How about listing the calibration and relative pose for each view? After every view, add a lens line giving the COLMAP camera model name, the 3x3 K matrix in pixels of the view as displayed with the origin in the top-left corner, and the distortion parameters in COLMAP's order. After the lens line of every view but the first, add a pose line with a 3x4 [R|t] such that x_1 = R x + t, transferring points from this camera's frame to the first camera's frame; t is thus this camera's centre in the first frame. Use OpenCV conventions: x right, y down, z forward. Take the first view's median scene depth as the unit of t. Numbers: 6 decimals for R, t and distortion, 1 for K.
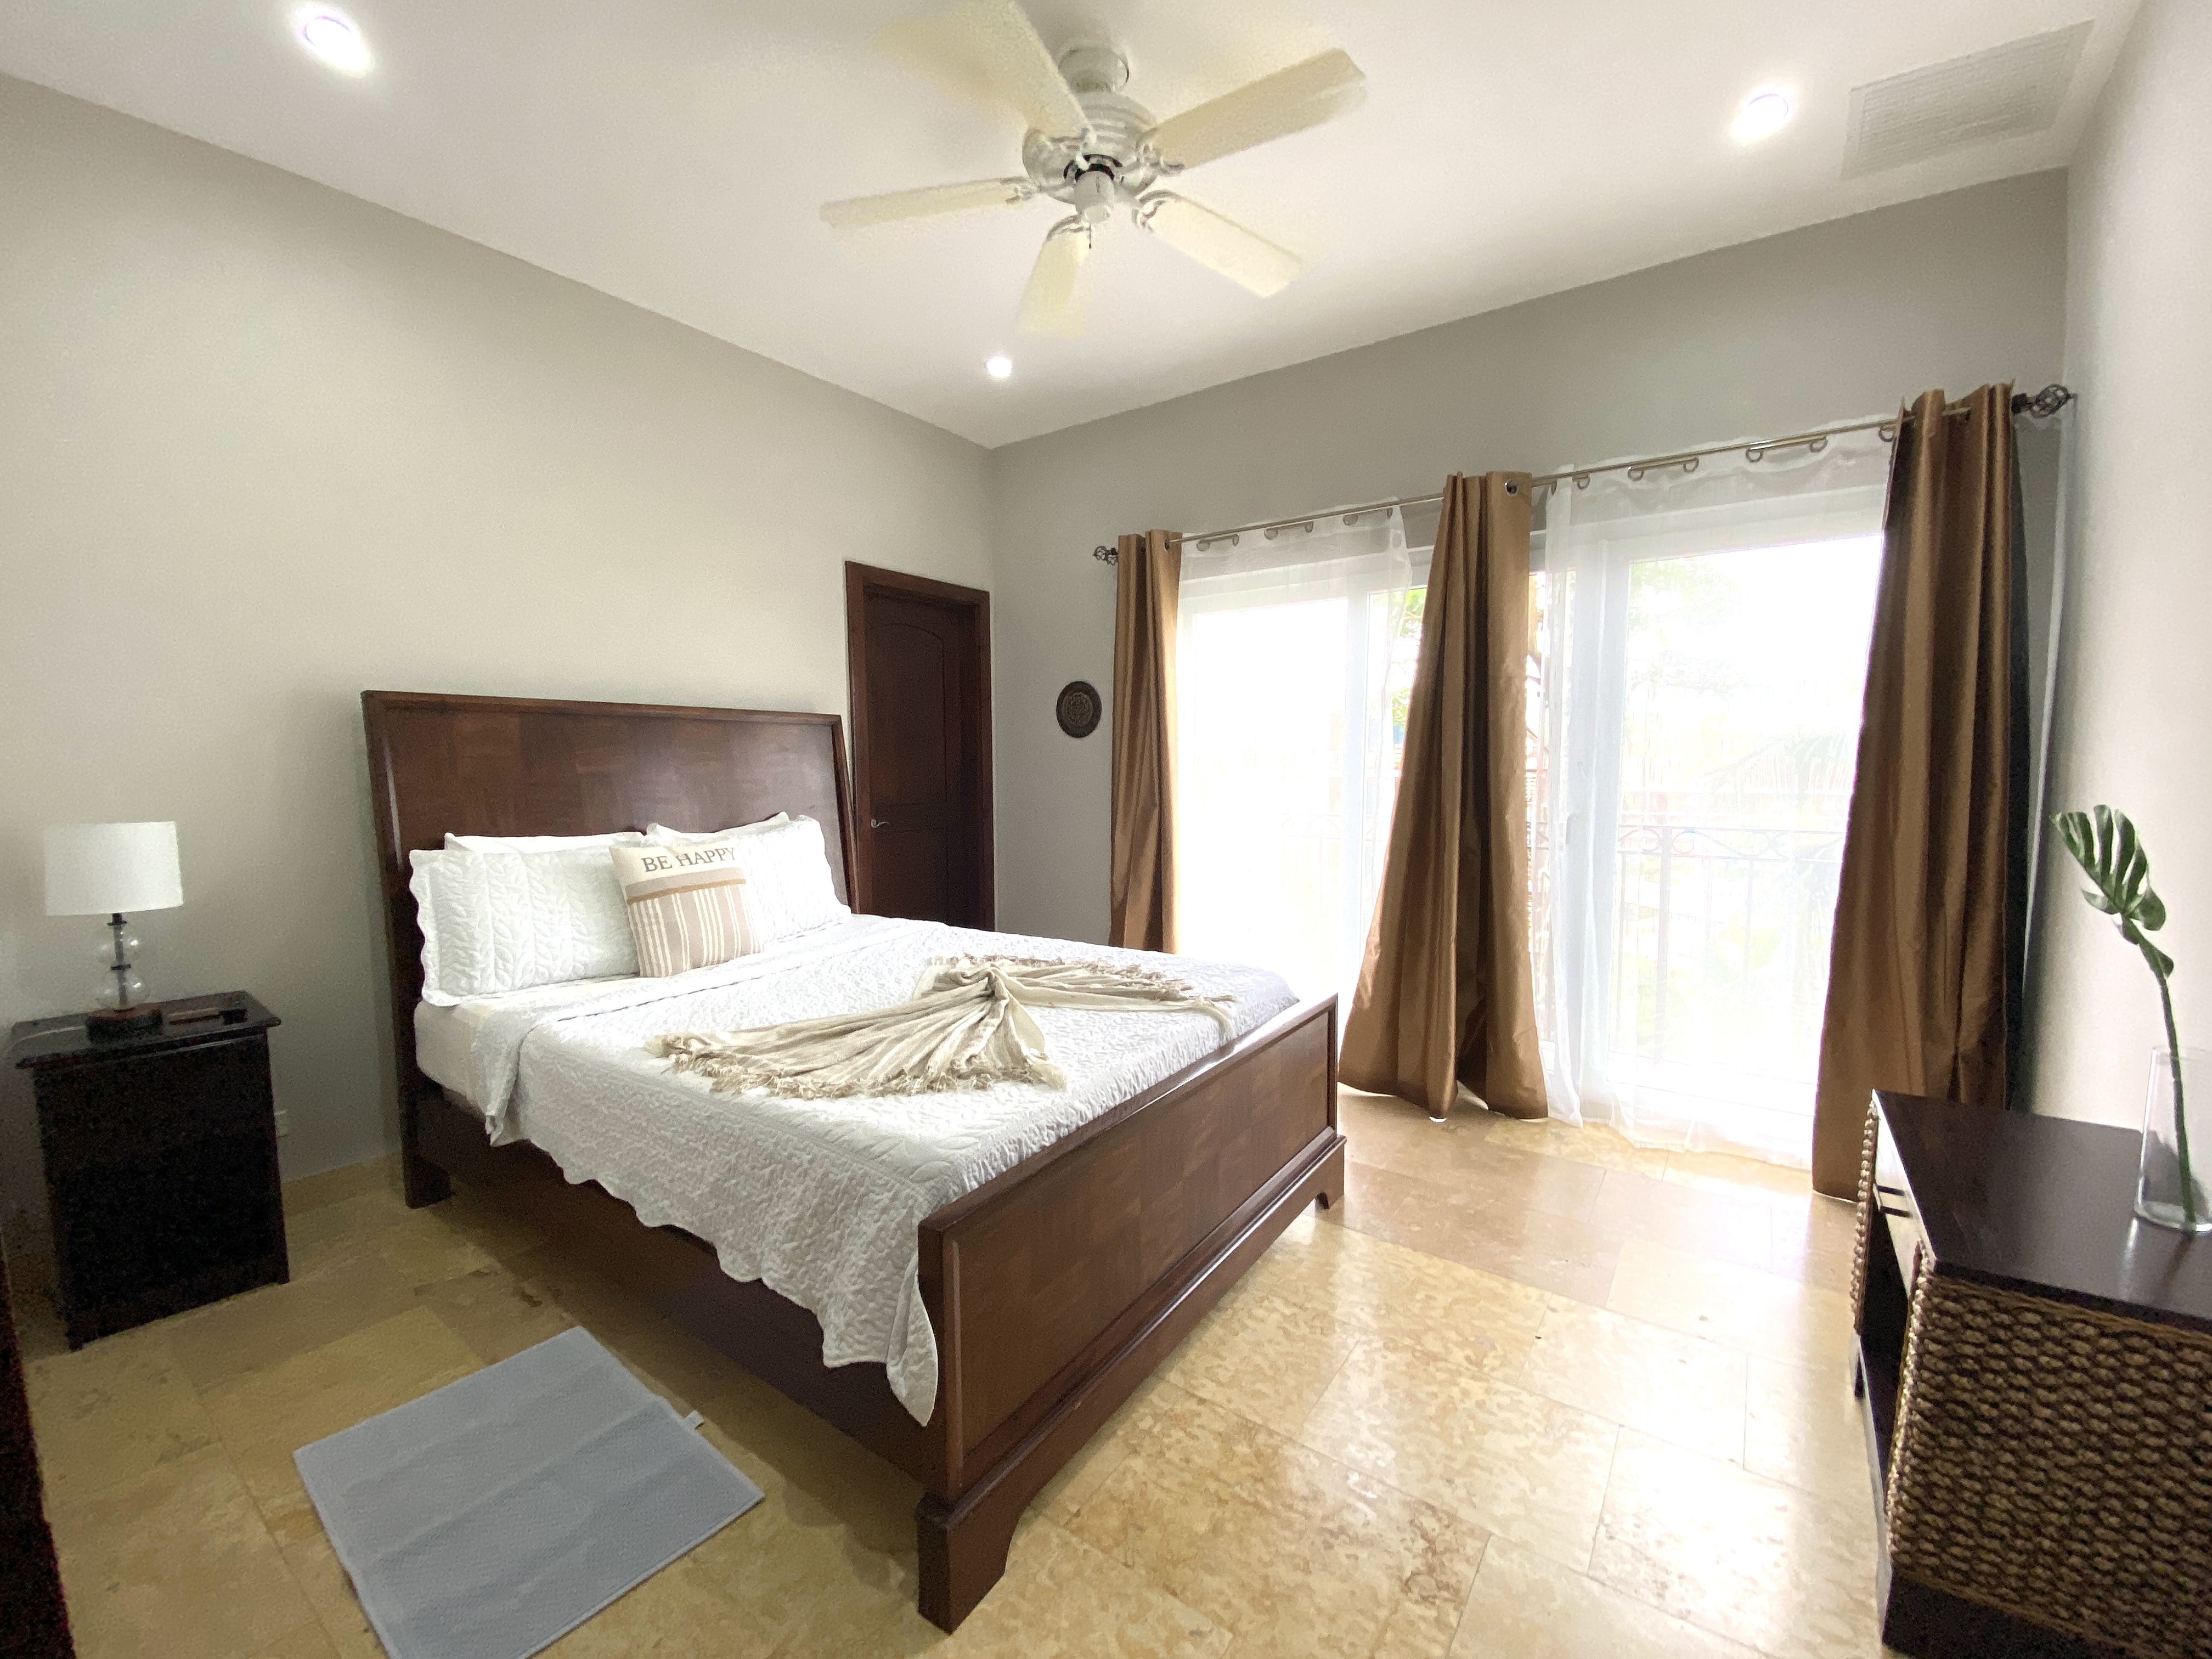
lens RADIAL K [[880.3, 0, 1131.8], [0, 880.3, 836.4], [0, 0, 1]] dist [0.019096, -0.022706]
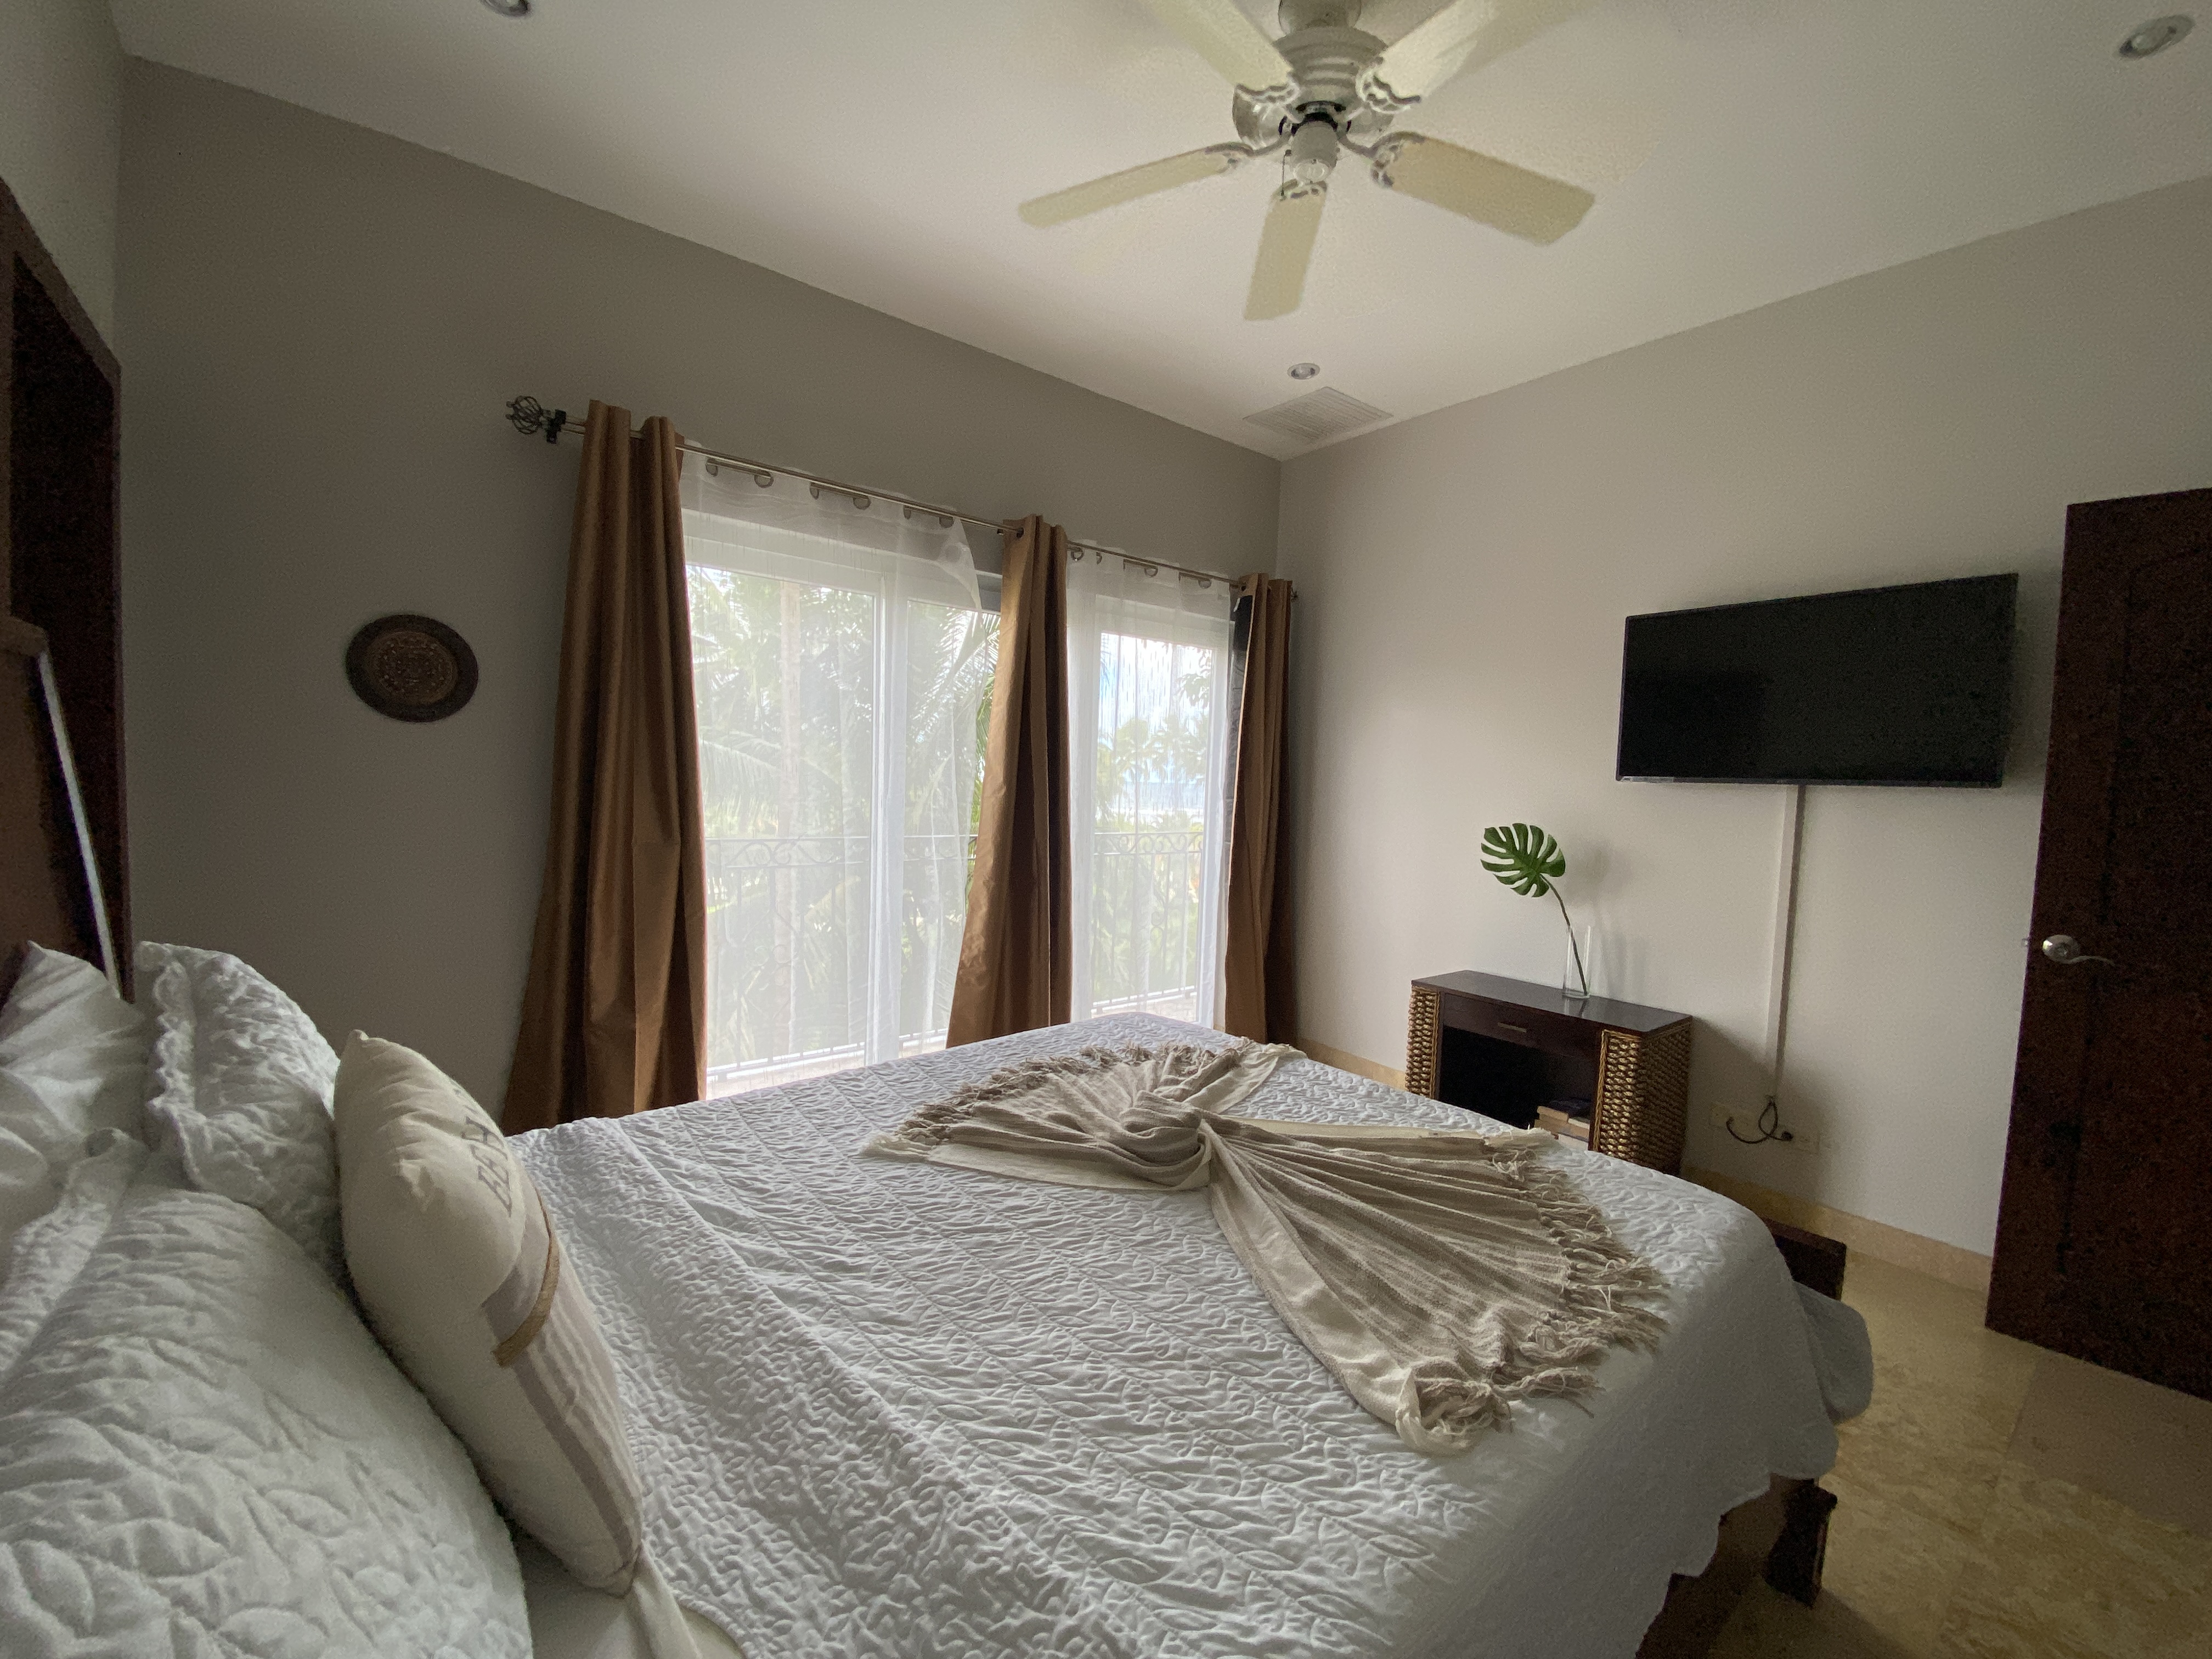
lens RADIAL K [[880.3, 0, 1131.8], [0, 880.3, 836.4], [0, 0, 1]] dist [0.019096, -0.022706]
pose [[0.264488, -0.059195, 0.962571, -0.598029], [0.047228, 0.997712, 0.048379, -0.063853], [-0.963232, 0.032665, 0.266678, 0.569673]]
